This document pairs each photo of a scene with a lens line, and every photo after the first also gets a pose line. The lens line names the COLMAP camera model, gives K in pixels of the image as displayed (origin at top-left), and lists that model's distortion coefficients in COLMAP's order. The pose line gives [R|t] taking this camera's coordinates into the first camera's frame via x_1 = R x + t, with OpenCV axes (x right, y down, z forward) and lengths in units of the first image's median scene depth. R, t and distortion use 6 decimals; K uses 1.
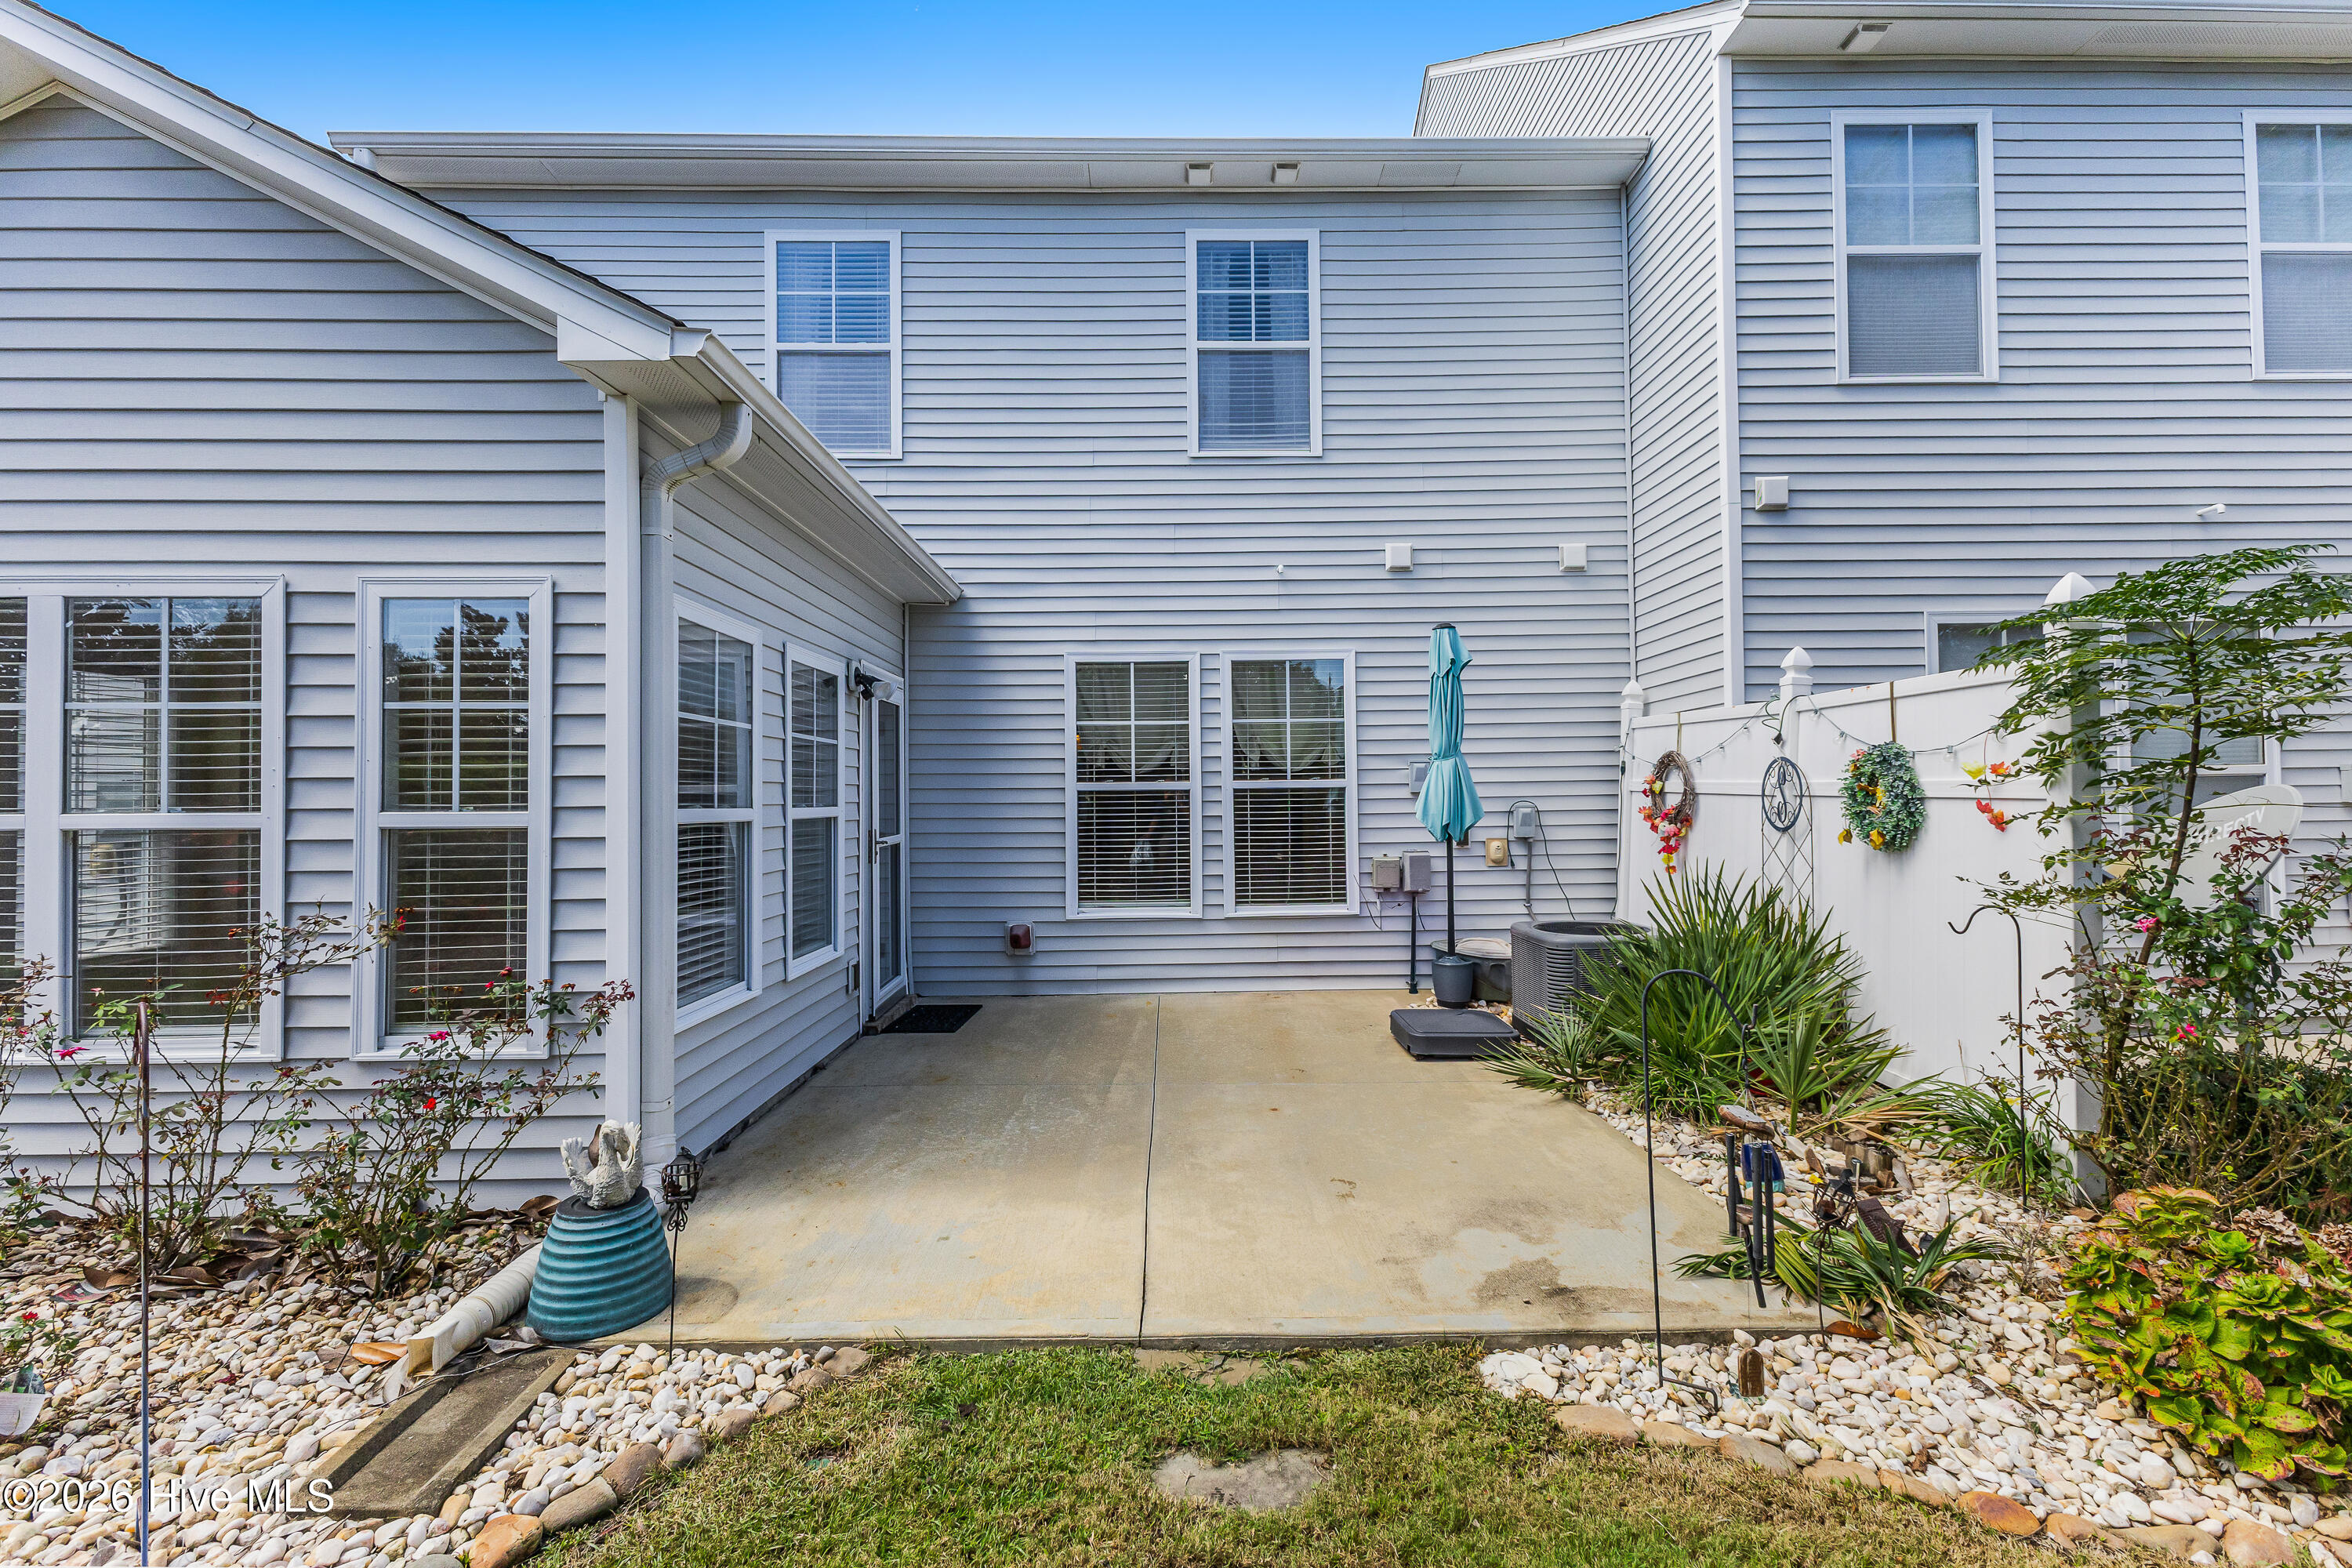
lens RADIAL K [[1029.0, 0, 1174.7], [0, 1029.0, 784.4], [0, 0, 1]] dist [0.004971, -0.000551]
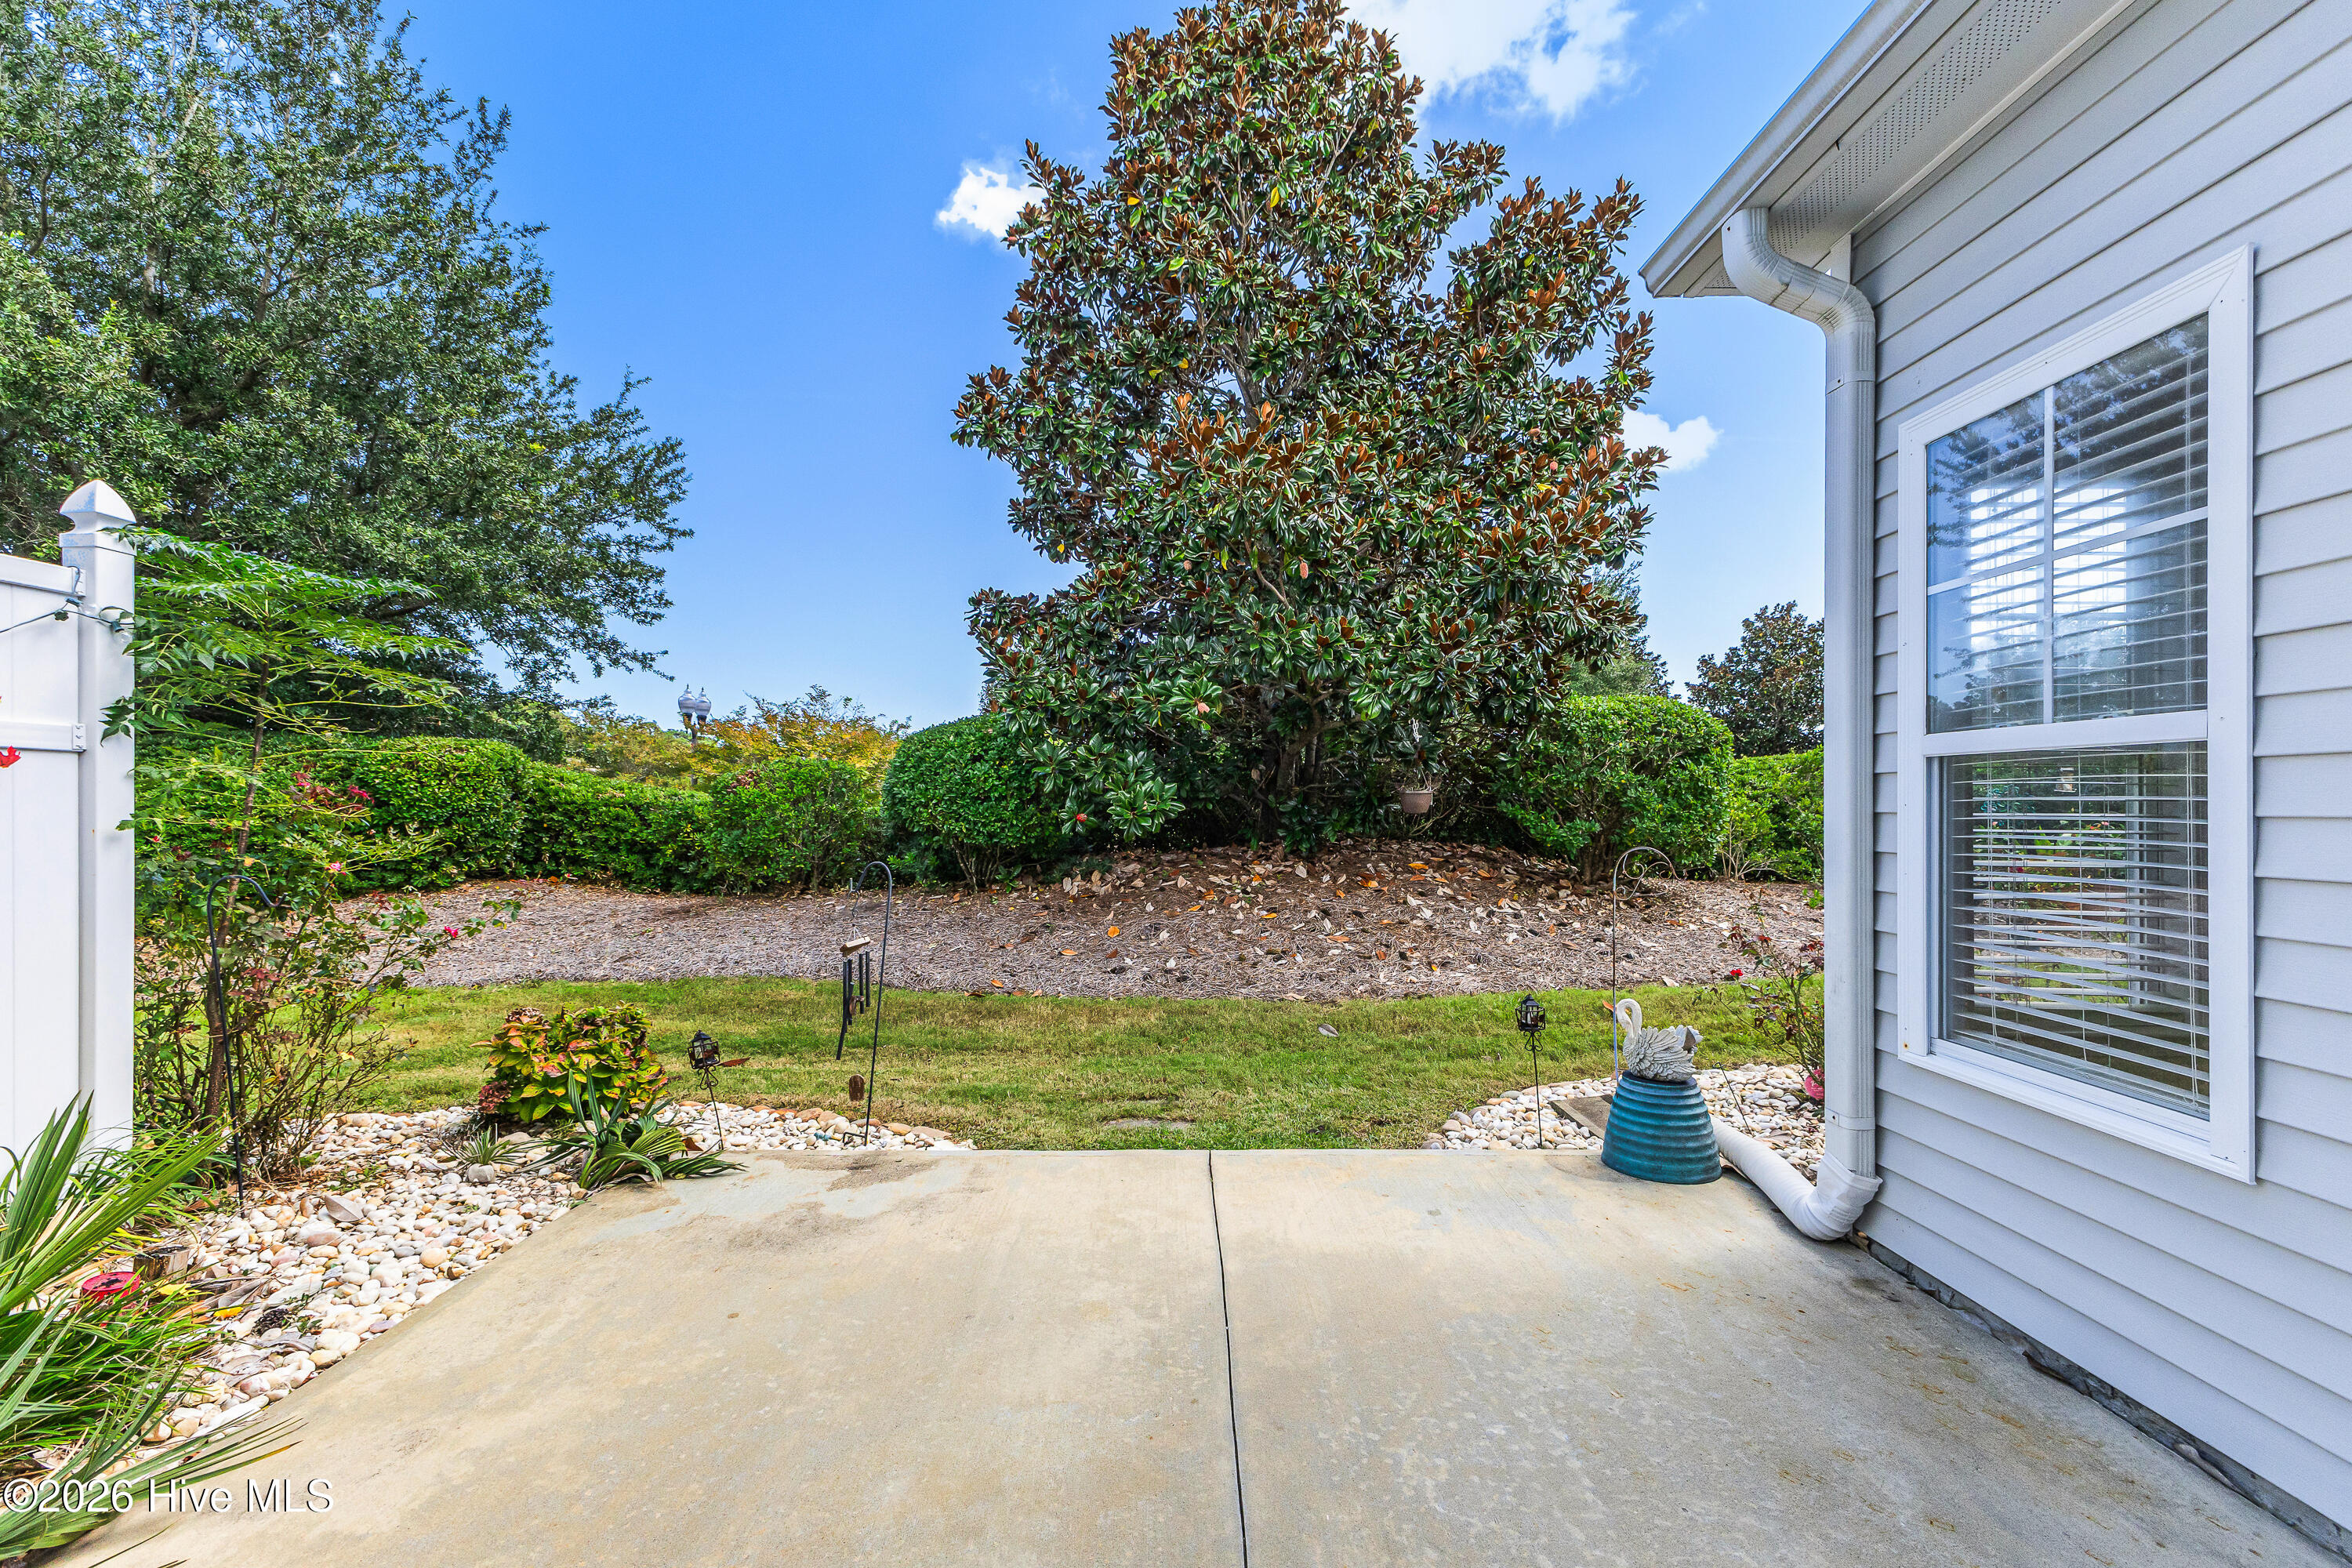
lens RADIAL K [[1029.0, 0, 1175.1], [0, 1029.0, 799.3], [0, 0, 1]] dist [0.004971, -0.000551]
pose [[-0.999812, 0.016789, 0.009667, -0.004544], [0.016577, 0.999629, -0.021610, 0.055800], [-0.010026, -0.021446, -0.999720, 1.234166]]
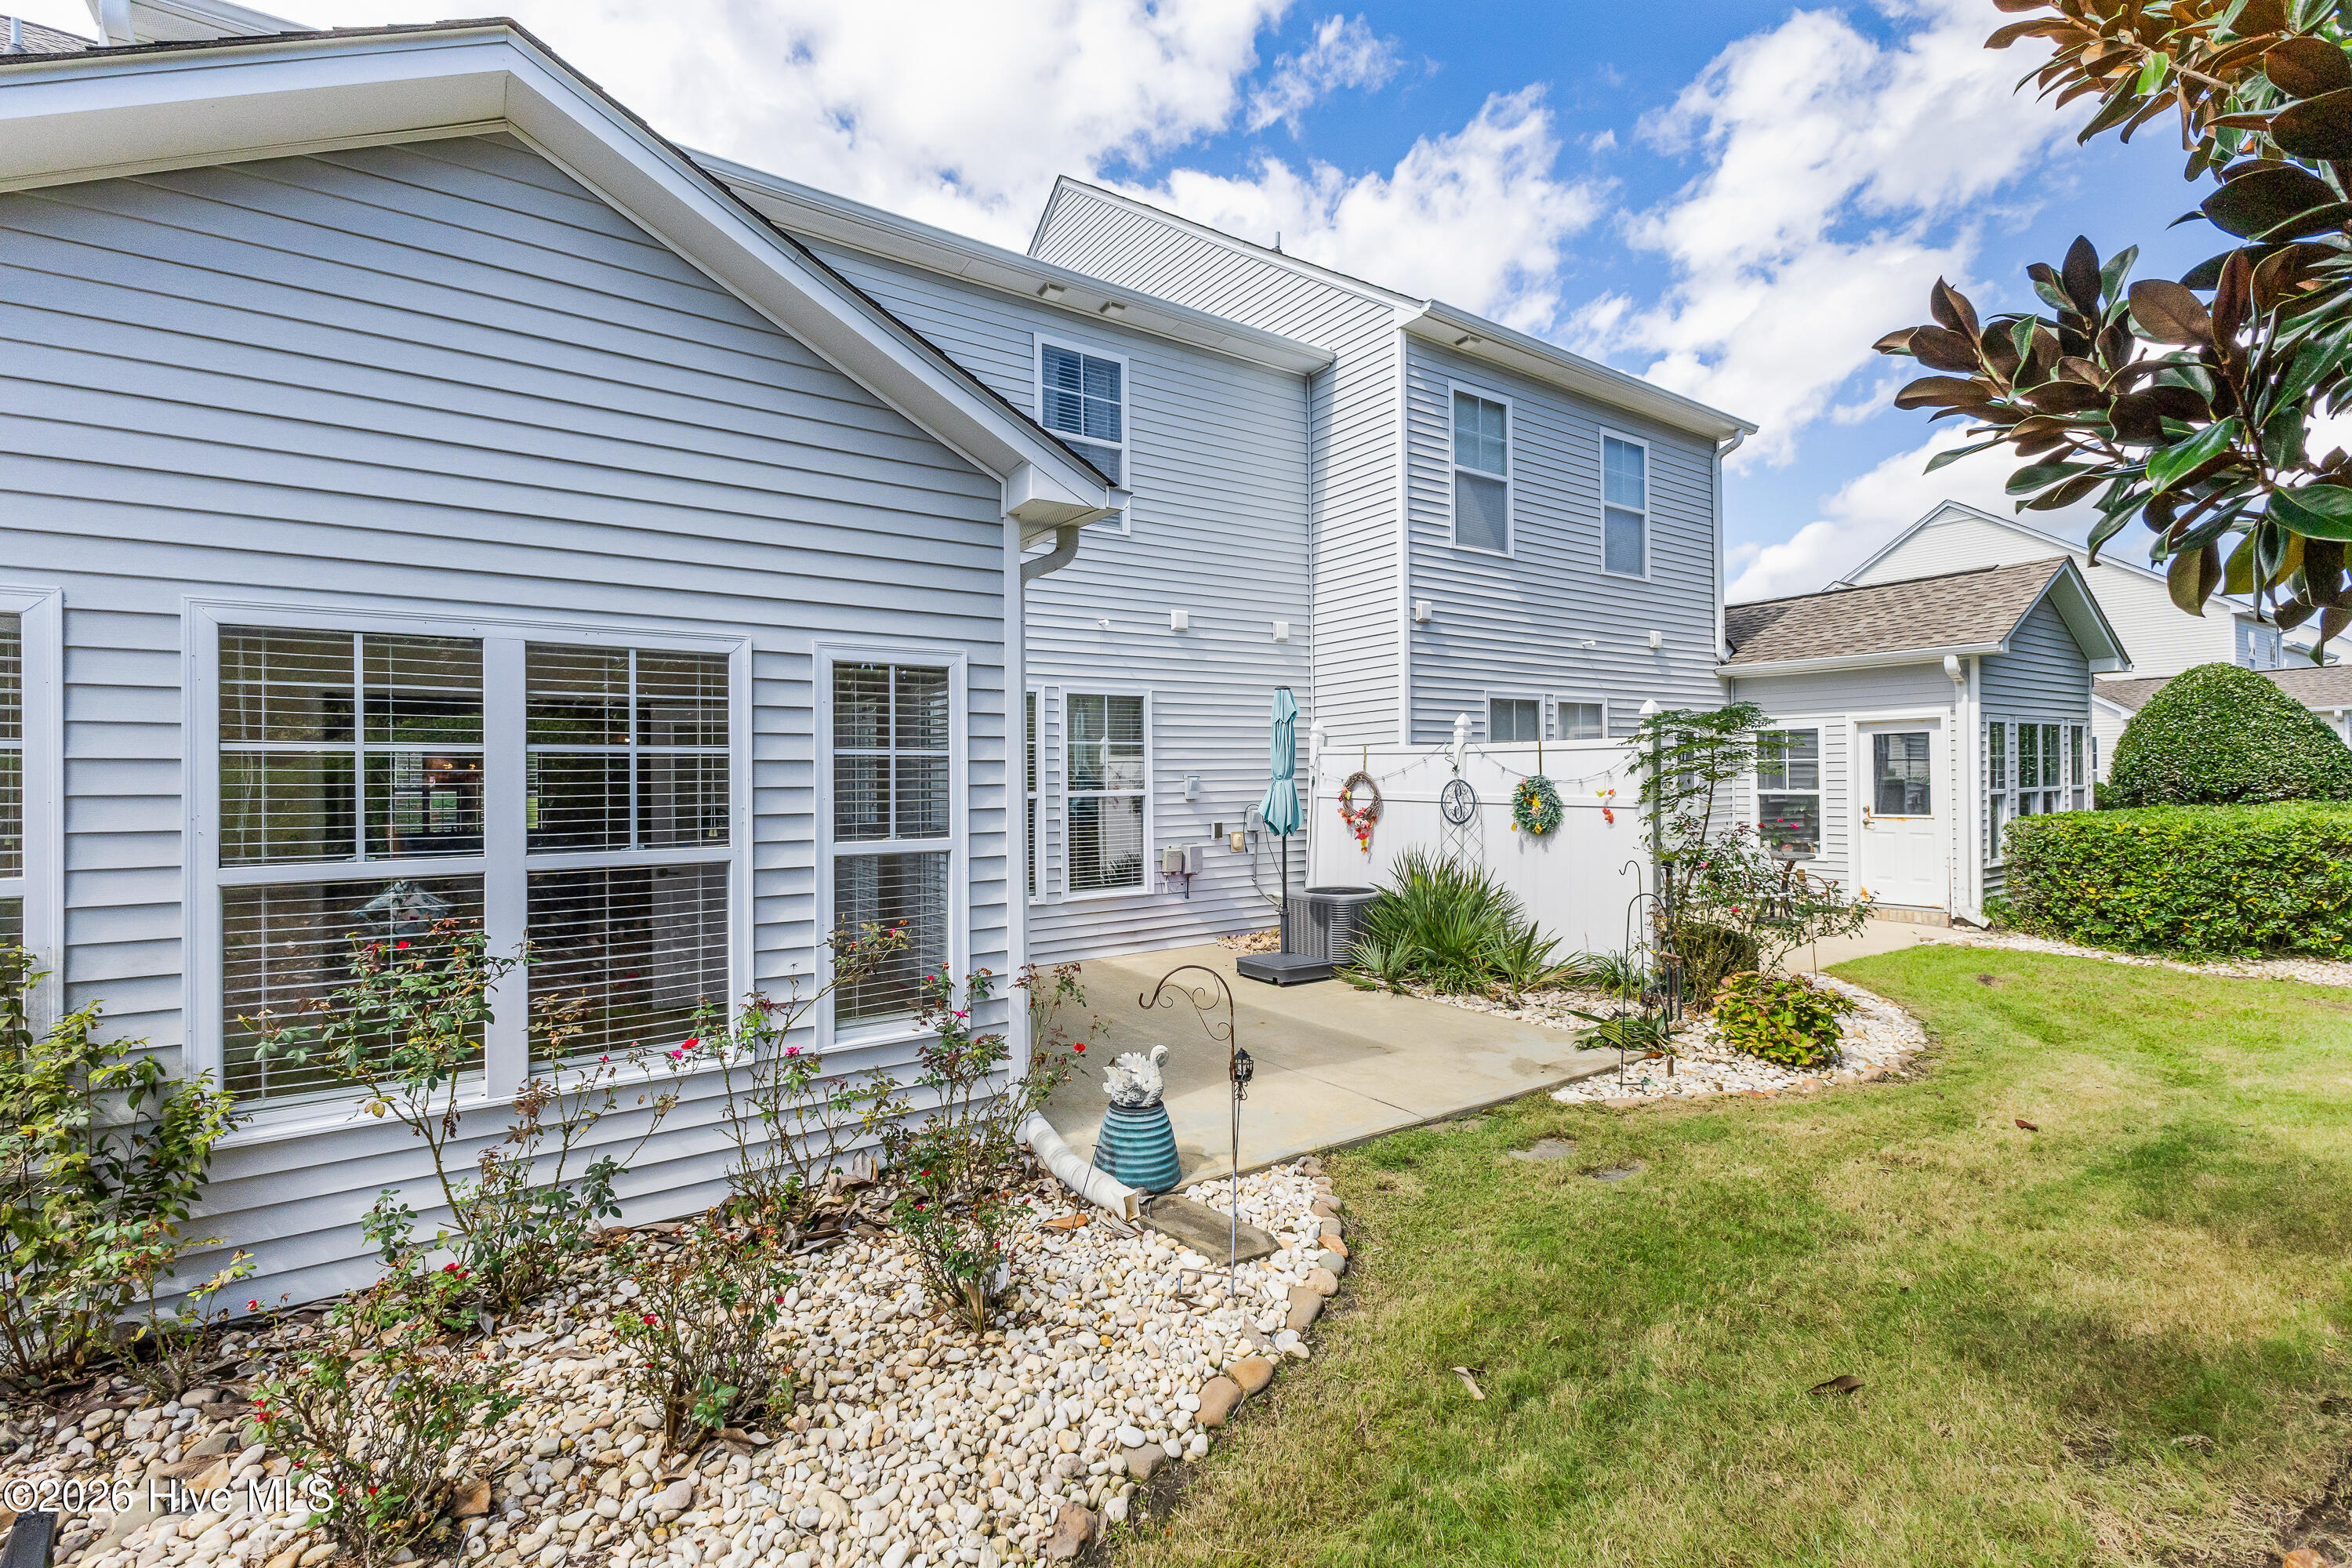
lens RADIAL K [[1029.0, 0, 1170.0], [0, 1029.0, 784.8], [0, 0, 1]] dist [0.004971, -0.000551]
pose [[0.830499, -0.002439, 0.557015, -0.738220], [-0.004415, 0.999930, 0.010962, -0.035317], [-0.557002, -0.011564, 0.830430, -0.126462]]
